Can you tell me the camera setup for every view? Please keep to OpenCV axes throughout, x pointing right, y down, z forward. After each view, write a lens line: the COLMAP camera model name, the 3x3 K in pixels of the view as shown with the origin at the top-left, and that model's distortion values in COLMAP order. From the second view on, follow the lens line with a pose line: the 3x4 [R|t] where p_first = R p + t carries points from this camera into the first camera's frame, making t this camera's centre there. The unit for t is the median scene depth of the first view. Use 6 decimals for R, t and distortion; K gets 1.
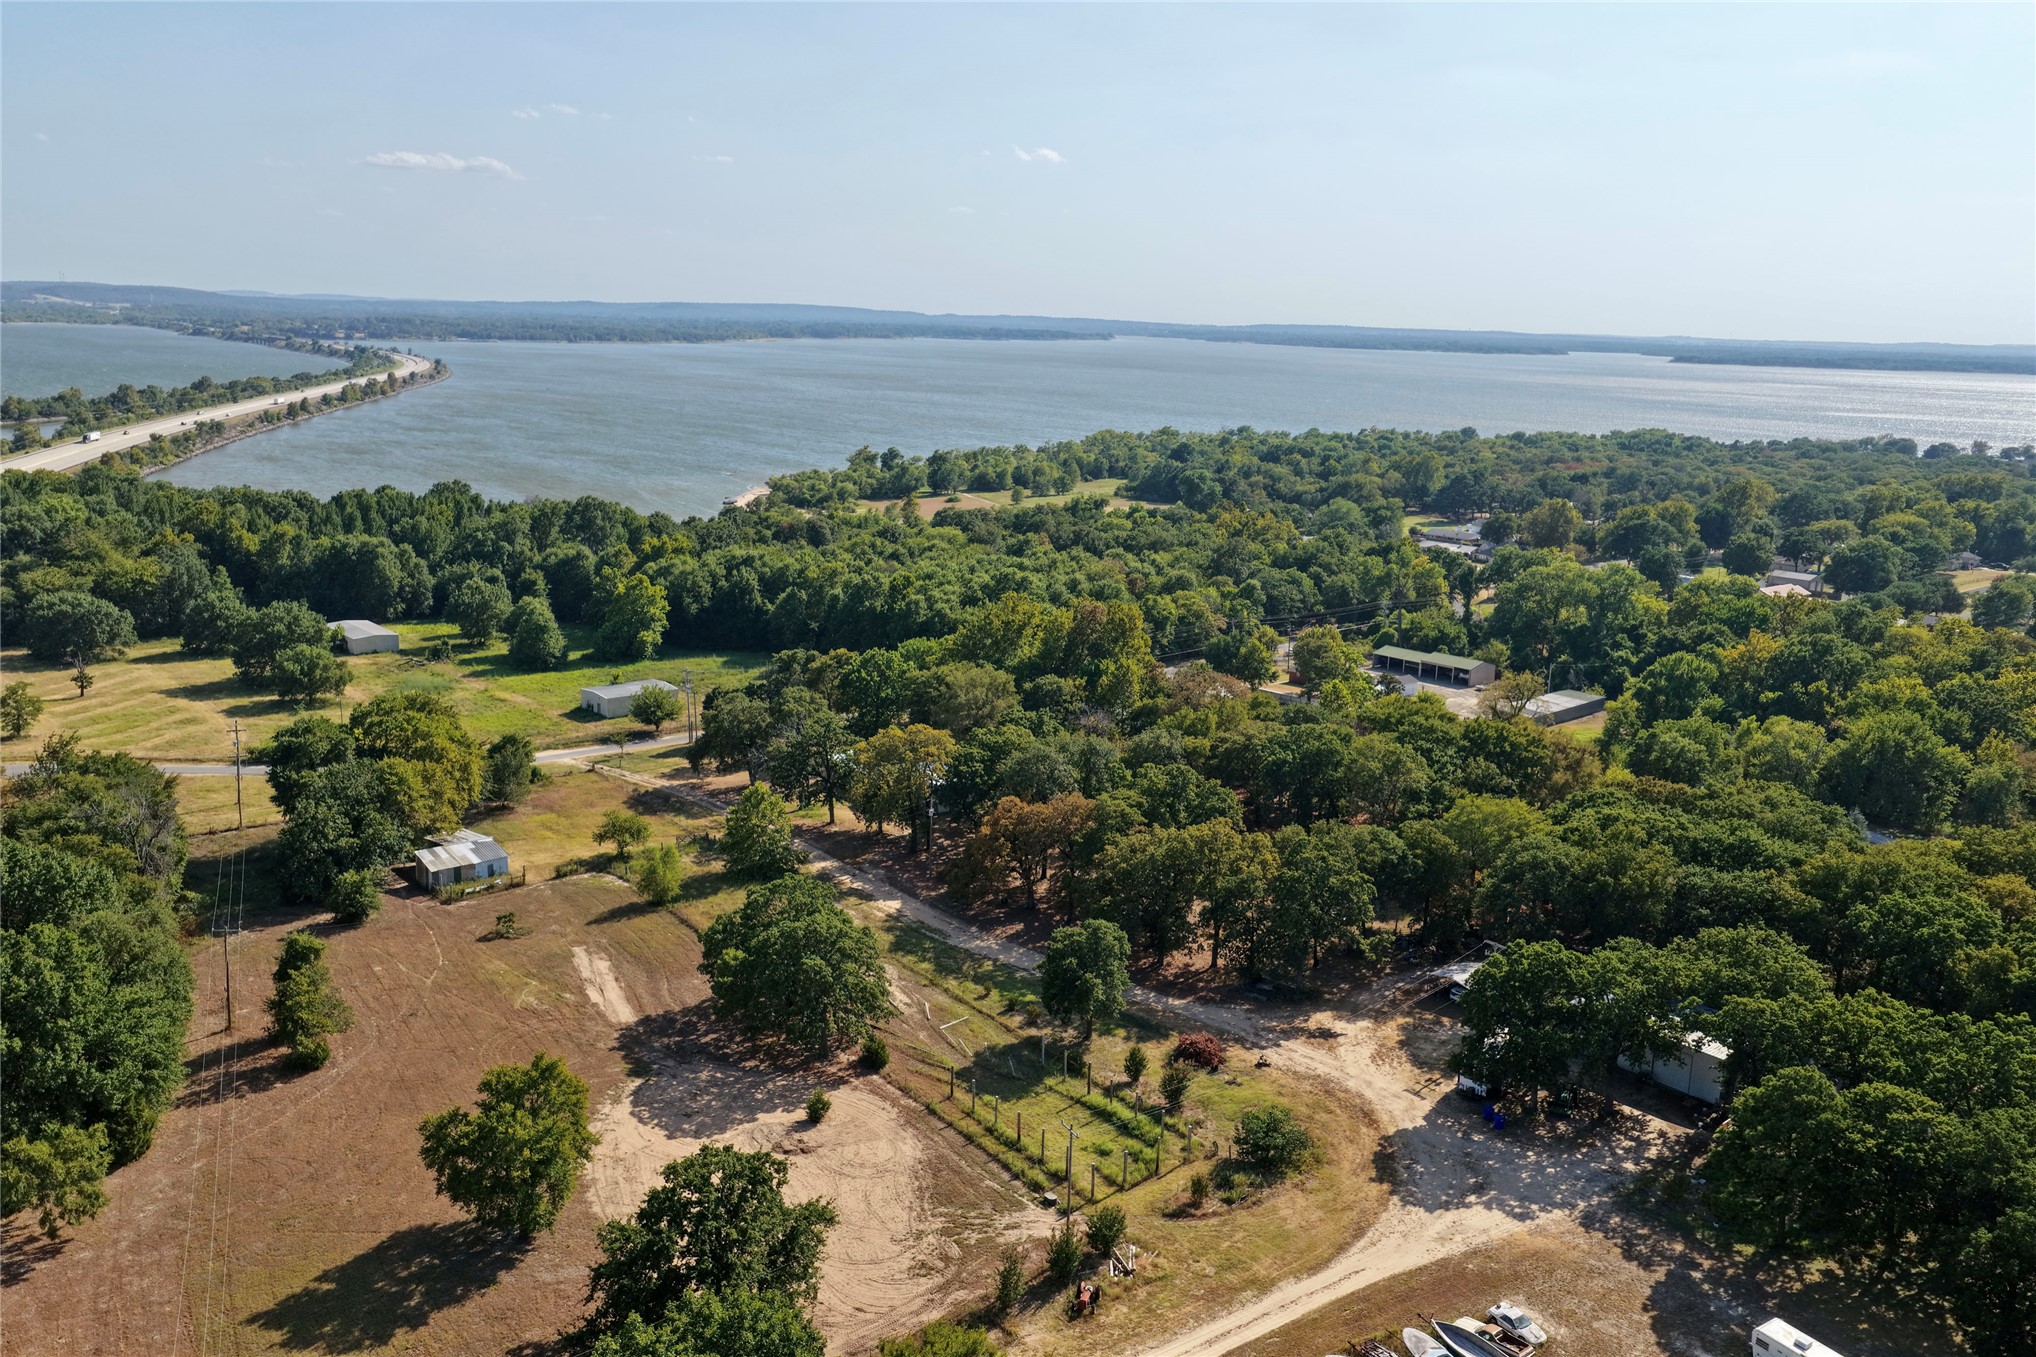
lens RADIAL K [[1684.2, 0, 1018.0], [0, 1684.2, 678.5], [0, 0, 1]] dist [-0.012220, 0.036789]
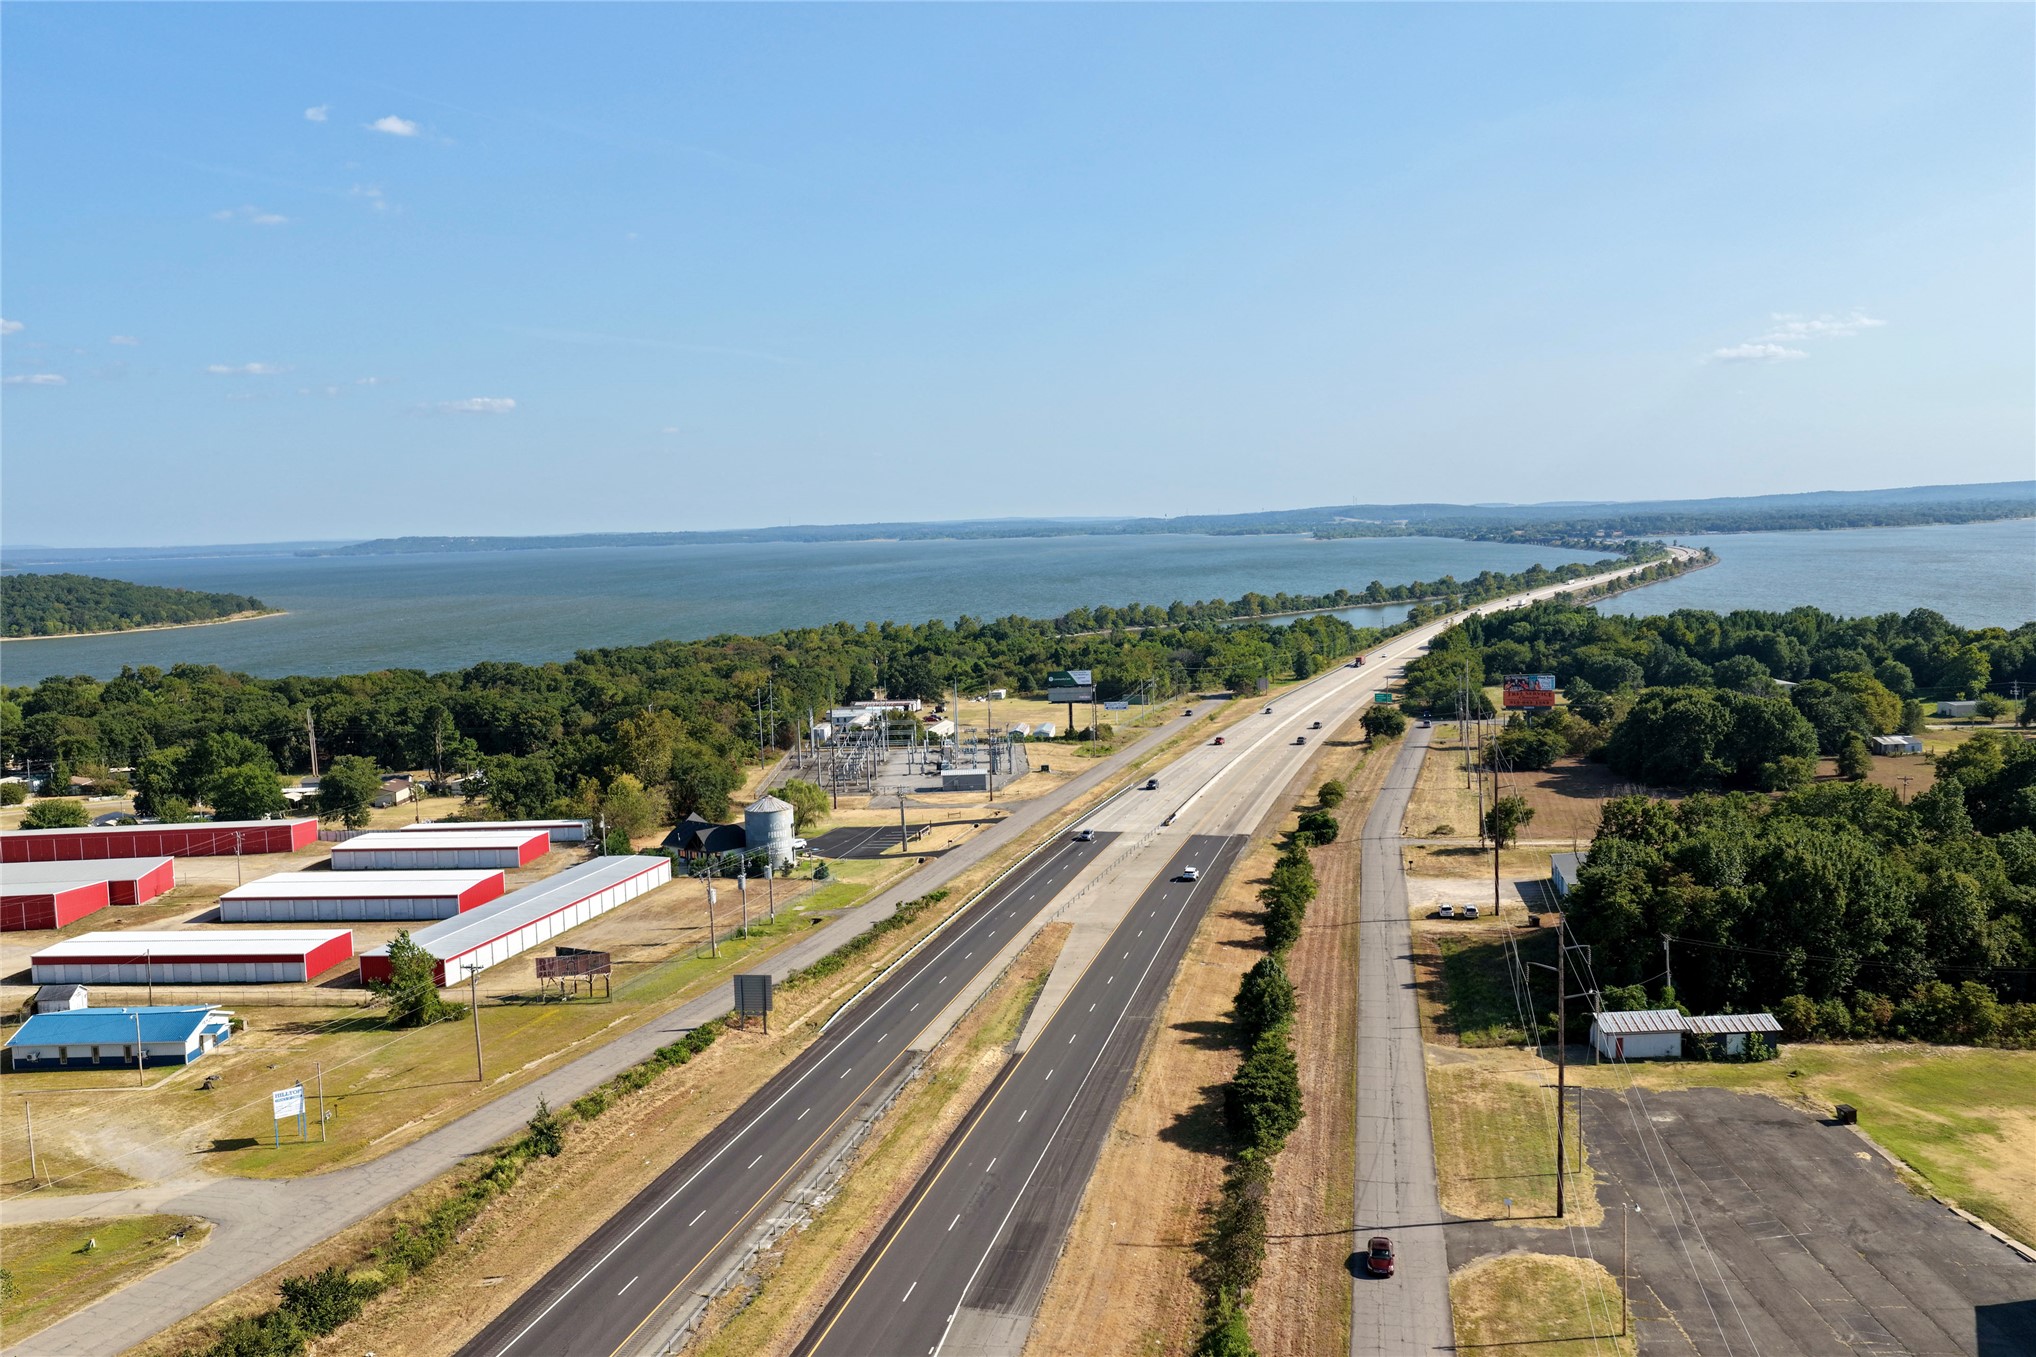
lens RADIAL K [[1684.2, 0, 1018.0], [0, 1684.2, 678.5], [0, 0, 1]] dist [-0.012220, 0.036789]
pose [[0.770122, 0.002547, -0.637892, 0.104996], [-0.077462, 0.992965, -0.089554, 0.212460], [0.633176, 0.118380, 0.764901, -0.881591]]
